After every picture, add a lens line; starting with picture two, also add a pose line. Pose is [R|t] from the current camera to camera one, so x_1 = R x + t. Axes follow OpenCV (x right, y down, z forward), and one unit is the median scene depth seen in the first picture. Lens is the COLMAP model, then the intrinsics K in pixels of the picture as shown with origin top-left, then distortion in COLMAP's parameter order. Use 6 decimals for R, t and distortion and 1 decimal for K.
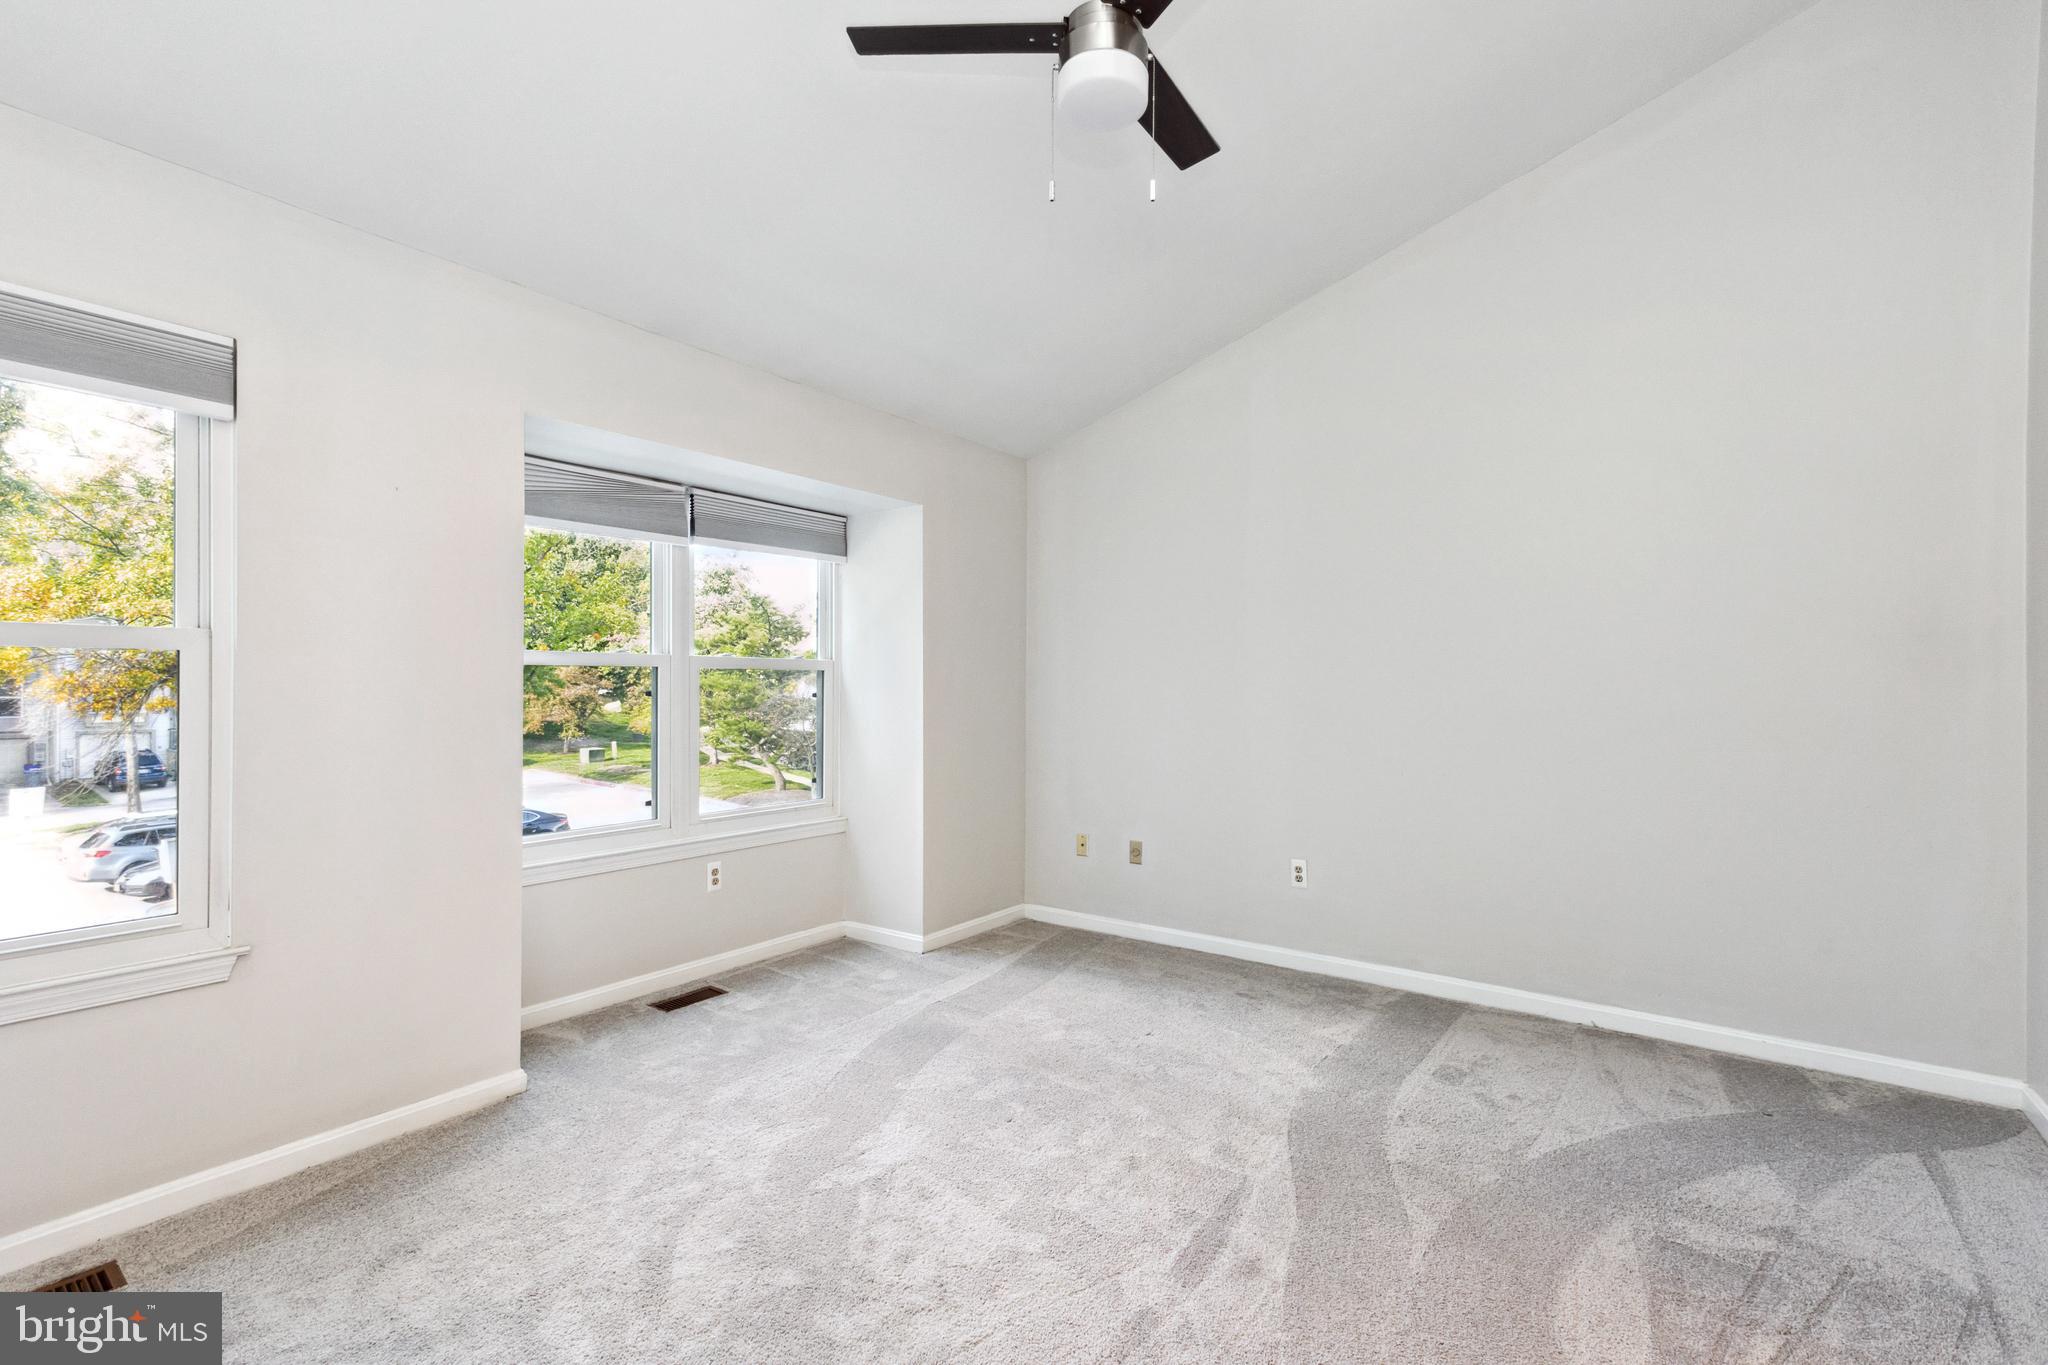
lens RADIAL K [[906.8, 0, 1023.1], [0, 906.8, 685.4], [0, 0, 1]] dist [0.017396, -0.000393]
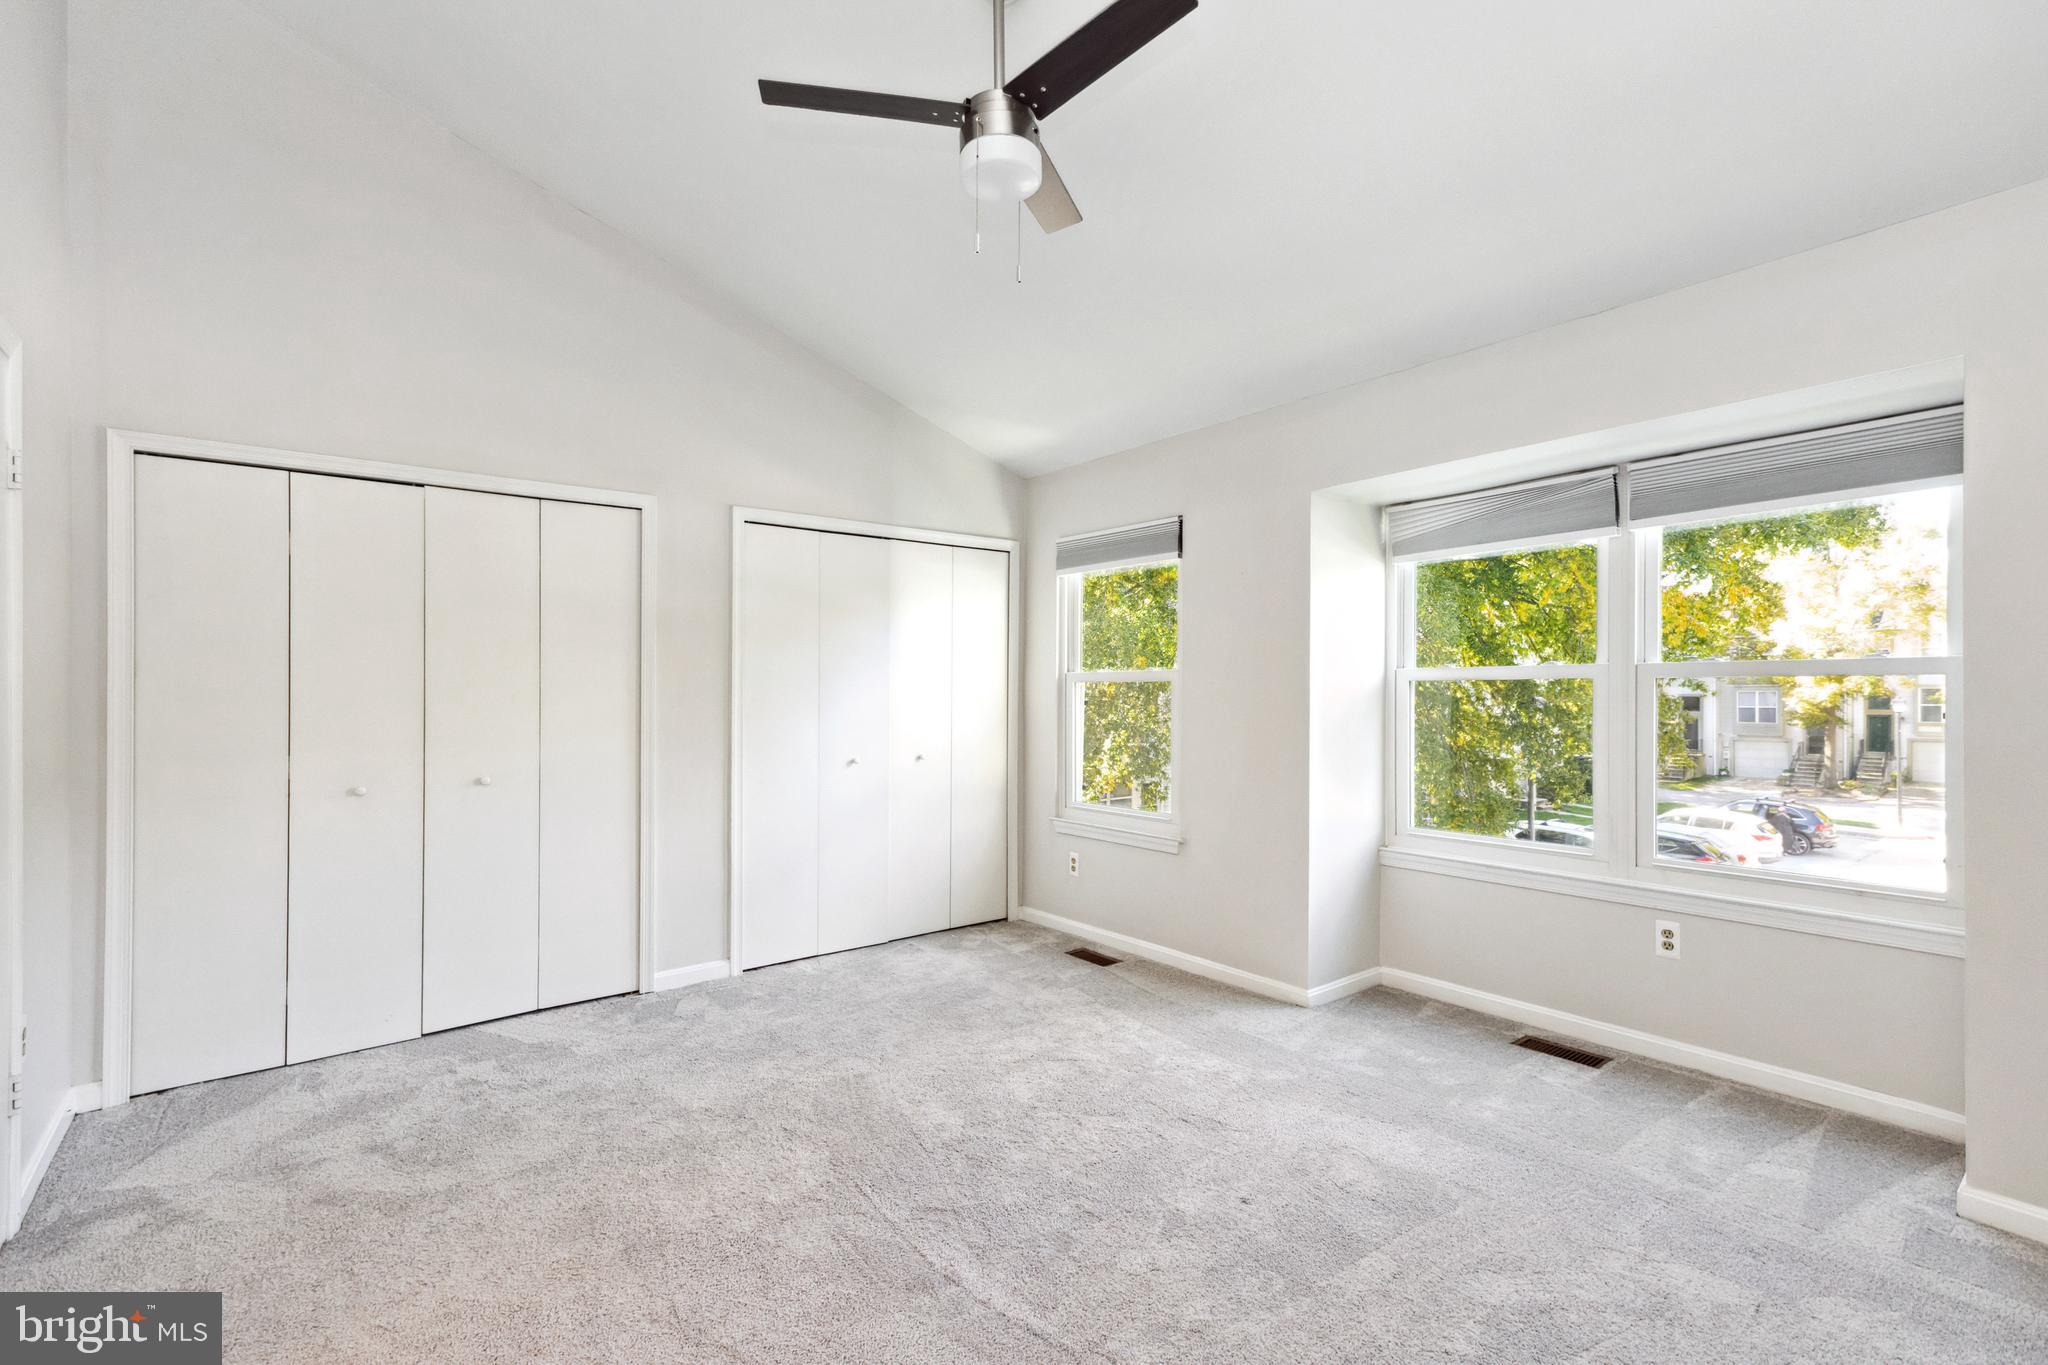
lens RADIAL K [[906.8, 0, 1023.1], [0, 906.8, 685.4], [0, 0, 1]] dist [0.017396, -0.000393]
pose [[-0.248978, 0.001894, -0.968507, 0.643615], [0.012024, 0.999927, -0.001135, -0.020880], [0.968434, -0.011928, -0.248983, 0.728772]]
